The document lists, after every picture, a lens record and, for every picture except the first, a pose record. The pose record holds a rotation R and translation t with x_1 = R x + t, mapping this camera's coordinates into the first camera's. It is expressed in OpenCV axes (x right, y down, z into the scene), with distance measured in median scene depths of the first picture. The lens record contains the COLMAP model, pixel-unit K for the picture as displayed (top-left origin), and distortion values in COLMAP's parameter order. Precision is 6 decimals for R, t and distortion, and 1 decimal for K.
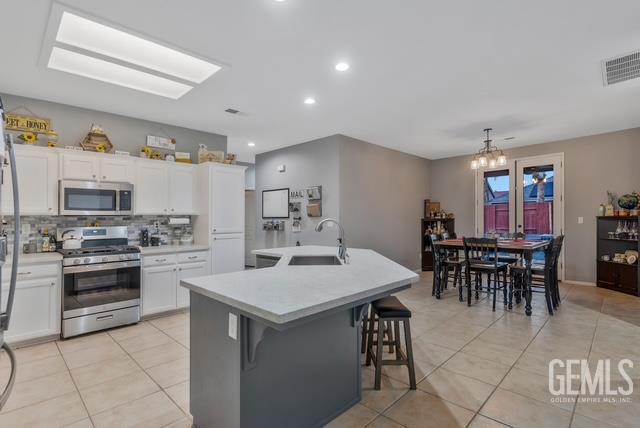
lens RADIAL K [[316.1, 0, 317.7], [0, 316.1, 215.4], [0, 0, 1]] dist [0.000390, 0.000186]
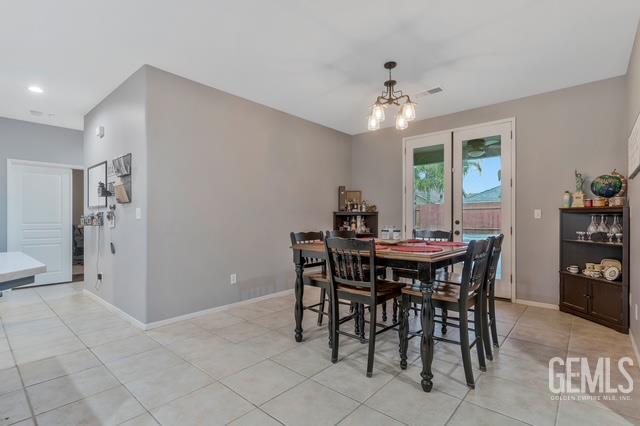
lens RADIAL K [[302.5, 0, 320.0], [0, 302.5, 213.0], [0, 0, 1]] dist [0.017963, 0.000136]
pose [[0.998613, 0.009445, 0.051789, 0.359562], [-0.009202, 0.999946, -0.004921, 0.022938], [-0.051833, 0.004438, 0.998646, 0.398846]]
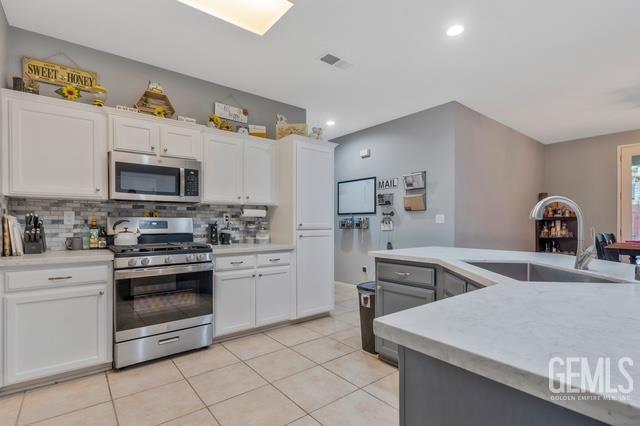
lens RADIAL K [[309.6, 0, 321.1], [0, 309.6, 229.9], [0, 0, 1]] dist [-0.000750, -0.000024]
pose [[0.994378, 0.010119, -0.105403, -0.166886], [-0.006829, 0.999480, 0.031523, 0.029745], [0.105667, -0.030626, 0.993930, 0.222577]]
